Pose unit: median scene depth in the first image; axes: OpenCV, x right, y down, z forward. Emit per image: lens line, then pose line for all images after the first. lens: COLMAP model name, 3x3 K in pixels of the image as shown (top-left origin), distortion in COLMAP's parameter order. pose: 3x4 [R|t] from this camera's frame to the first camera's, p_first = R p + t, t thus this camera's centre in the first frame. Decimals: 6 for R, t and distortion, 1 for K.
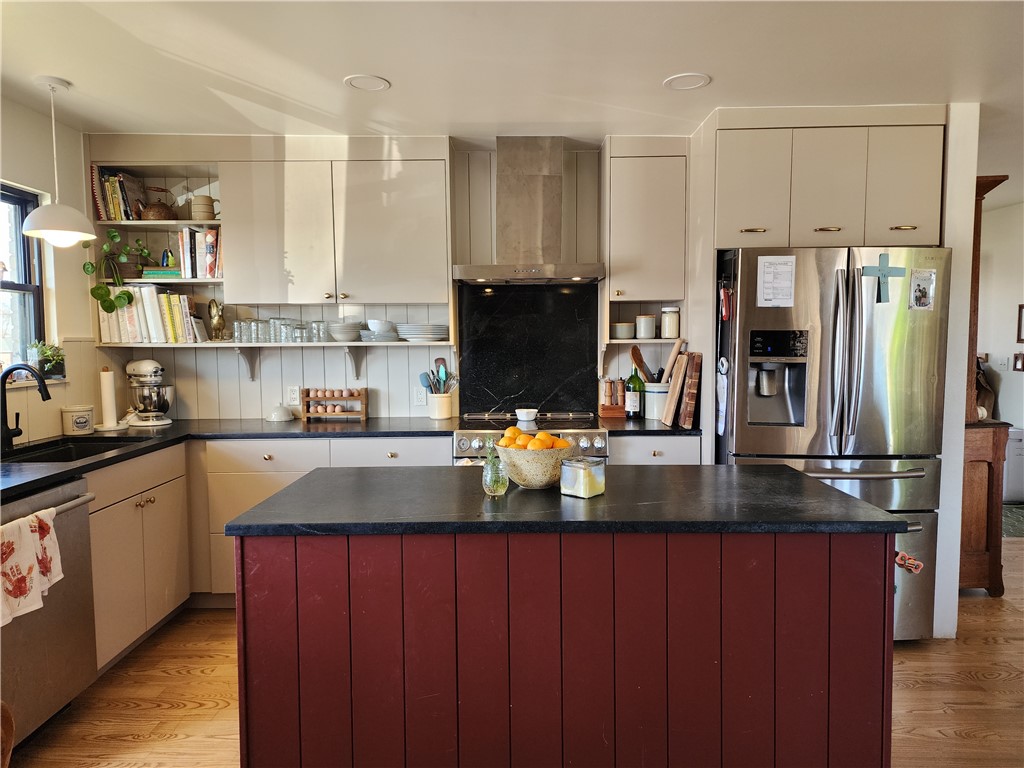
lens RADIAL K [[680.2, 0, 509.9], [0, 680.2, 387.3], [0, 0, 1]] dist [0.045852, -0.023060]
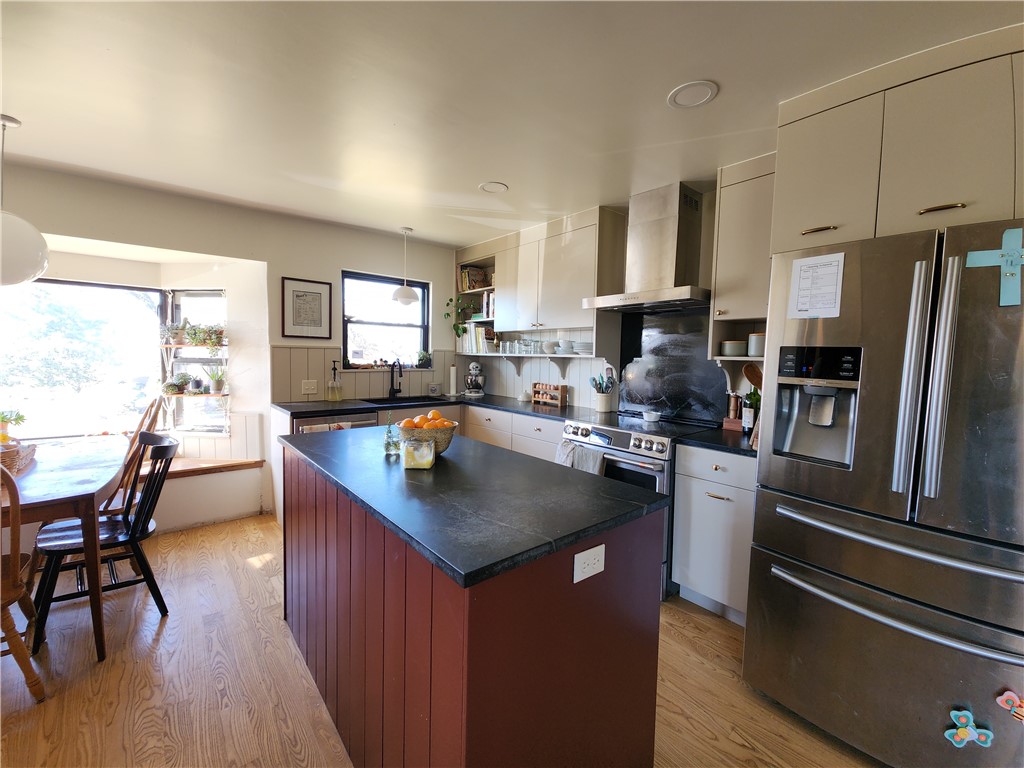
lens RADIAL K [[413.0, 0, 509.6], [0, 413.0, 379.1], [0, 0, 1]] dist [0.000177, -0.004775]
pose [[0.652863, 0.064603, -0.754716, 0.427949], [-0.079986, 0.996666, 0.016122, -0.018373], [0.753241, 0.049841, 0.655854, 0.325742]]
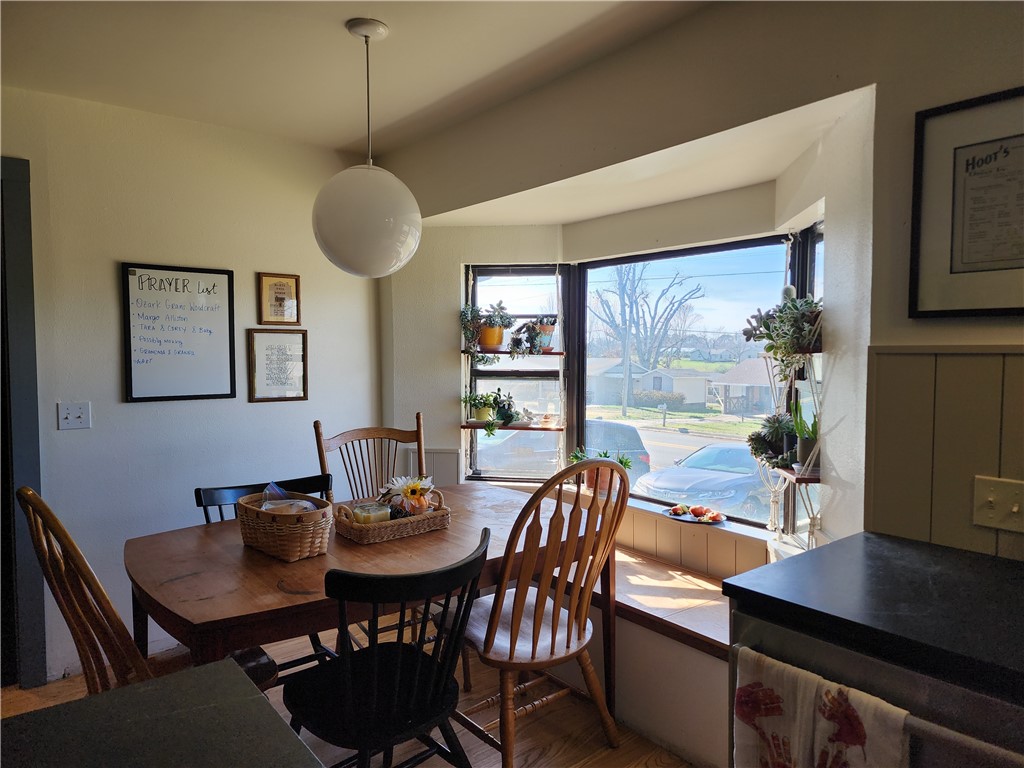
lens RADIAL K [[680.2, 0, 521.6], [0, 680.2, 391.0], [0, 0, 1]] dist [0.045852, -0.023060]
pose [[-0.775602, 0.045303, -0.629595, -0.099124], [-0.040155, 0.991860, 0.120838, -0.052950], [0.629944, 0.119004, -0.767469, 0.726287]]
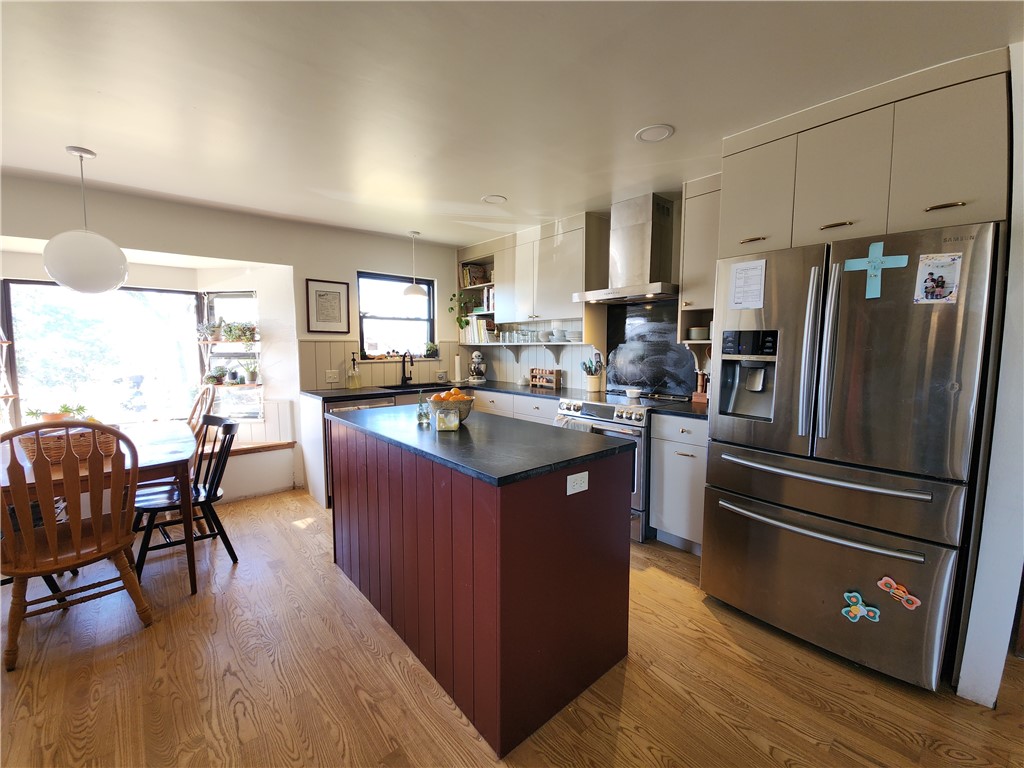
lens RADIAL K [[413.0, 0, 511.4], [0, 413.0, 379.9], [0, 0, 1]] dist [0.000177, -0.004775]
pose [[0.667177, 0.067580, -0.741828, 0.513330], [-0.057499, 0.997577, 0.039165, -0.007231], [0.742677, 0.016525, 0.669446, 0.232003]]
